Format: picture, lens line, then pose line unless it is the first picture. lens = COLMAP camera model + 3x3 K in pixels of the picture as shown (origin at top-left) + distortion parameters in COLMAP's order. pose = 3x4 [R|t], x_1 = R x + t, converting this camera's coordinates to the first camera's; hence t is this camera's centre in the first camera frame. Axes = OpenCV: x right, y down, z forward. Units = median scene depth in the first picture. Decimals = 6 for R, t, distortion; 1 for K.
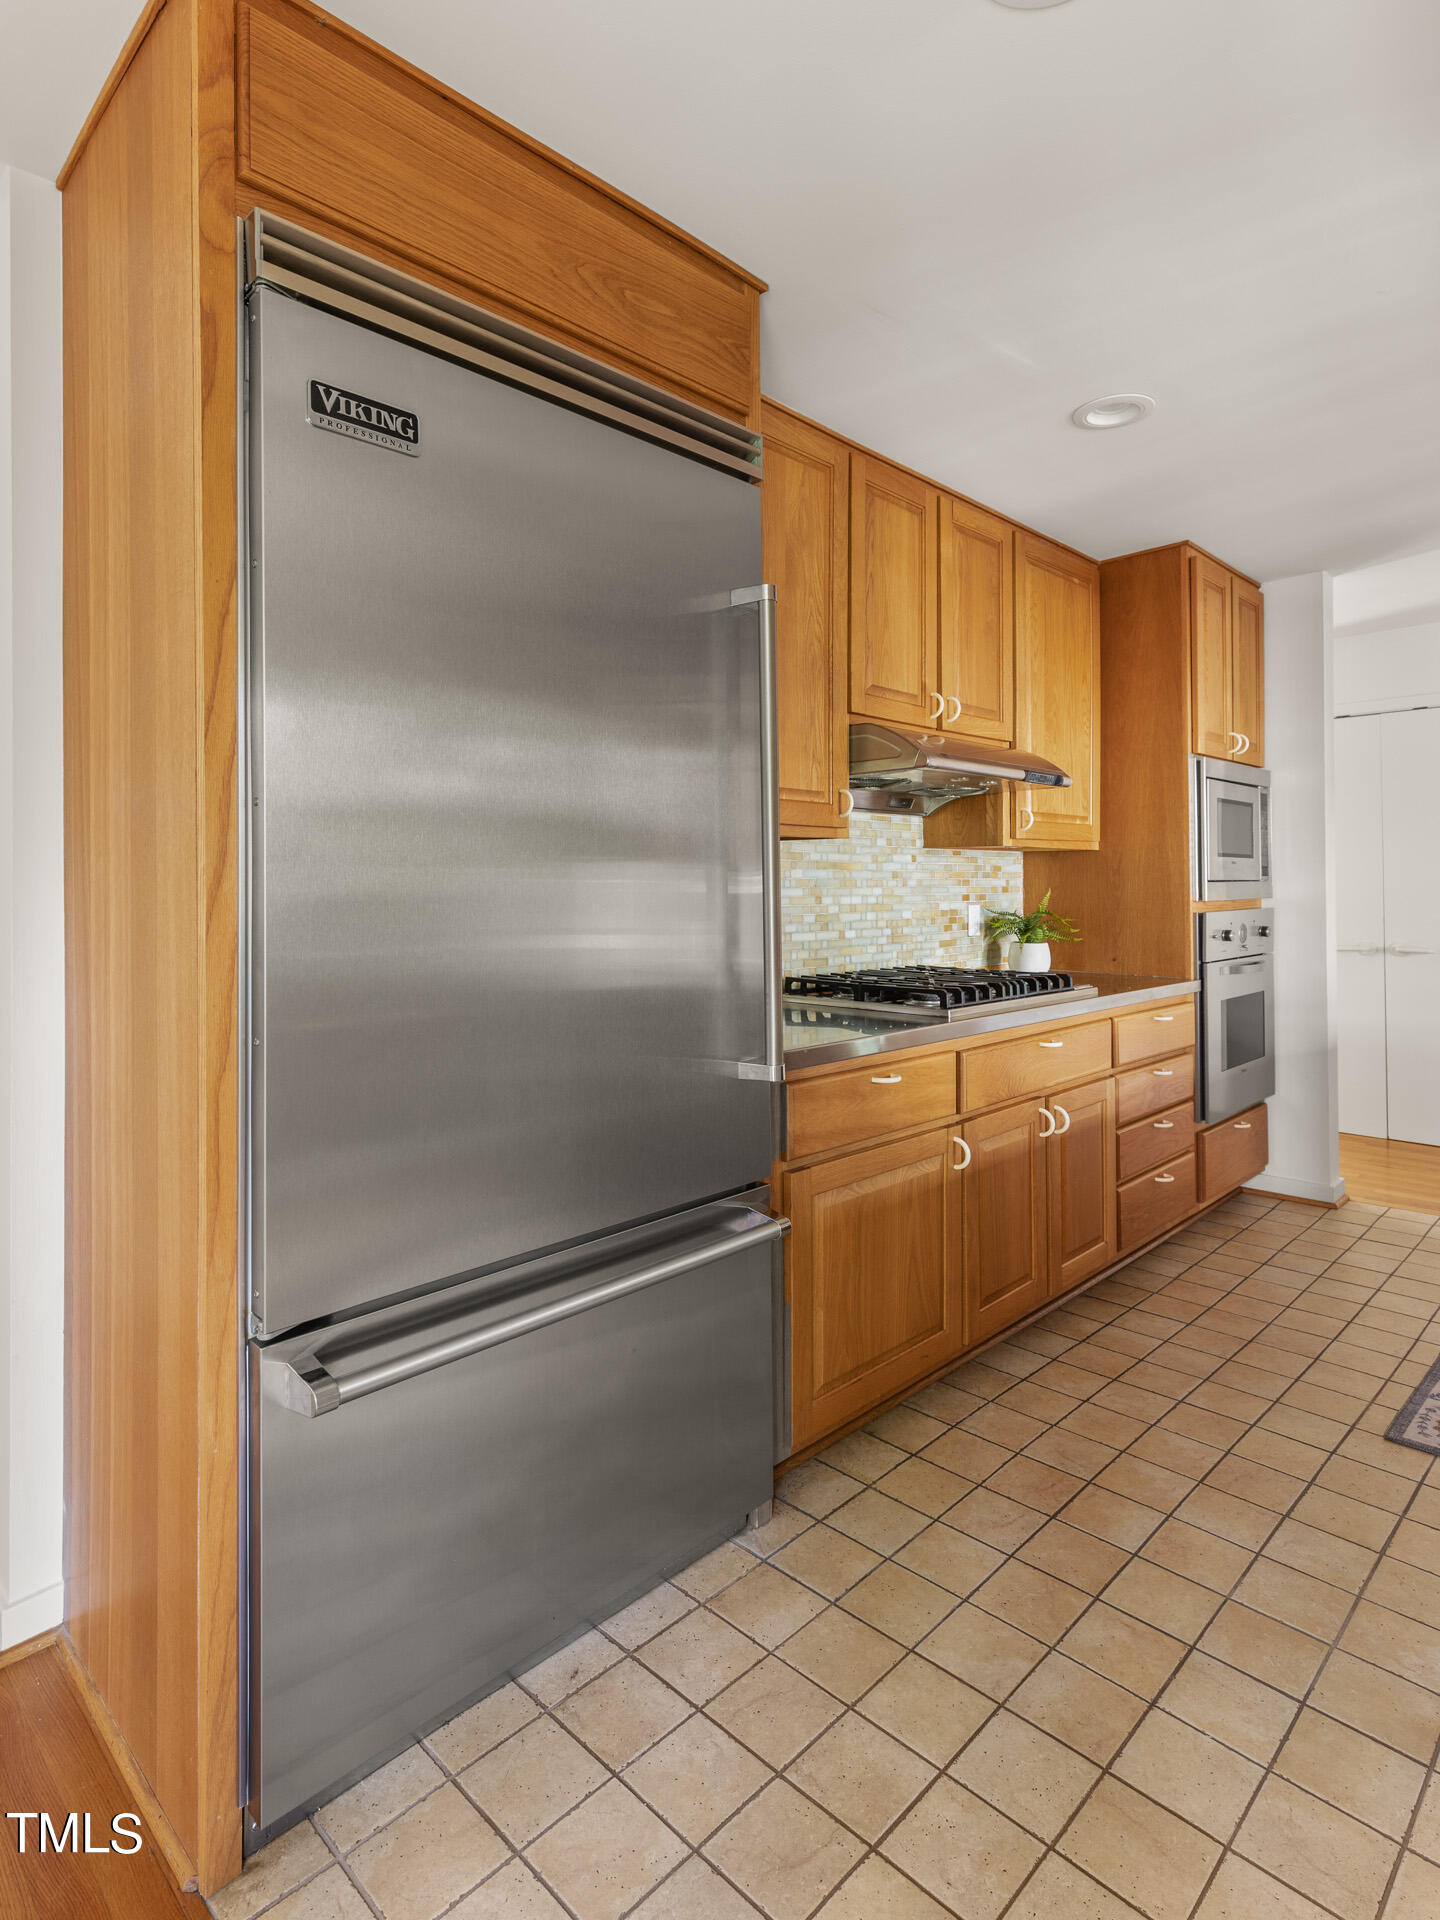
lens RADIAL K [[968.9, 0, 687.5], [0, 968.9, 874.7], [0, 0, 1]] dist [0.003474, -0.000611]
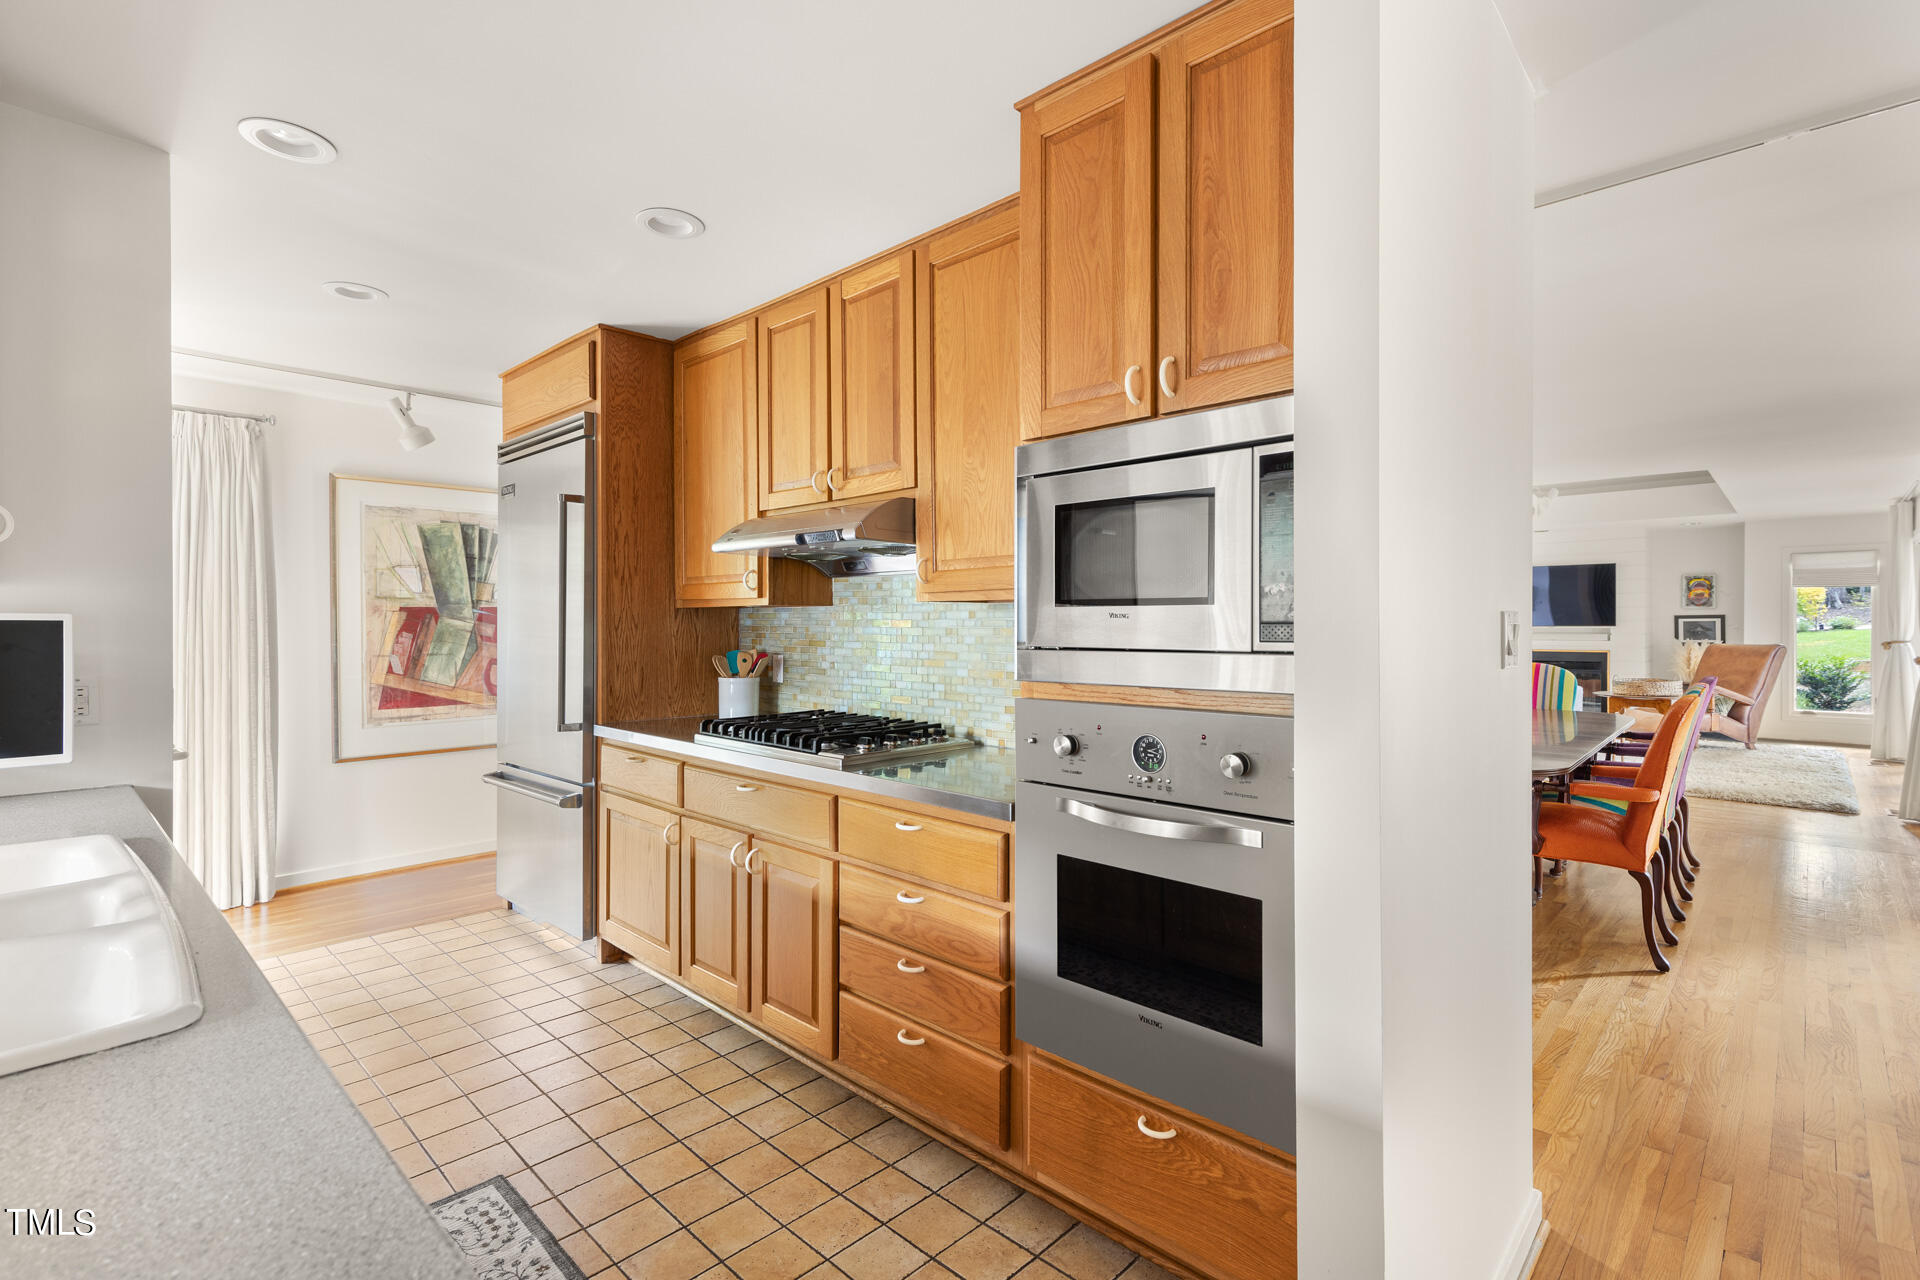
lens RADIAL K [[895.4, 0, 960.8], [0, 895.4, 633.3], [0, 0, 1]] dist [0.008359, -0.001429]
pose [[0.055740, 0.012002, -0.998373, 1.231492], [0.007042, 0.999898, 0.012414, -0.010144], [0.998420, -0.007722, 0.055650, 1.042394]]
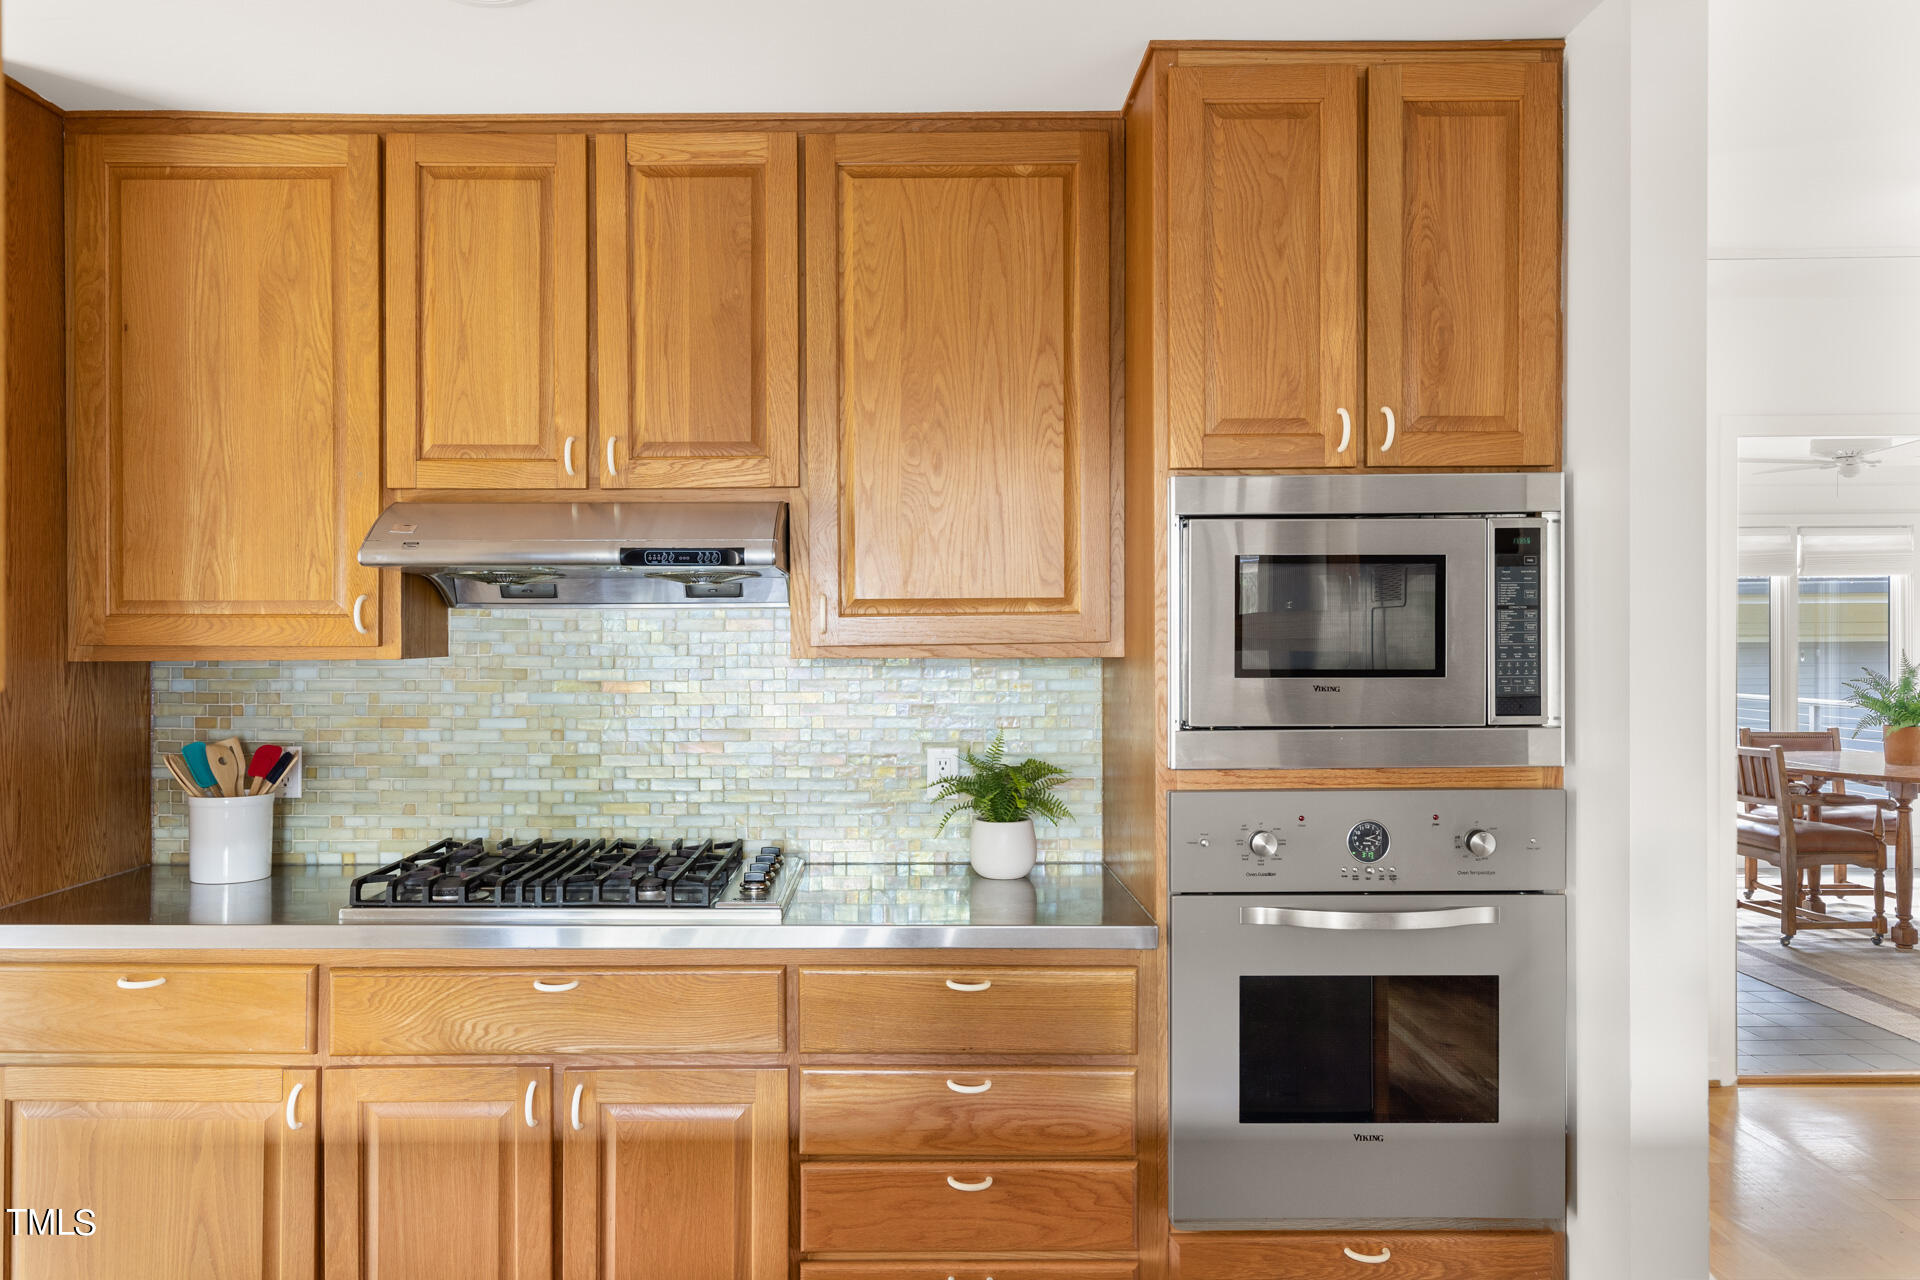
lens RADIAL K [[1365.9, 0, 913.8], [0, 1365.9, 650.0], [0, 0, 1]] dist [0.001009, 0.008022]
pose [[0.729592, 0.003771, -0.683873, 1.015726], [0.007837, 0.999873, 0.013874, -0.048418], [0.683838, -0.015482, 0.729470, 0.443729]]
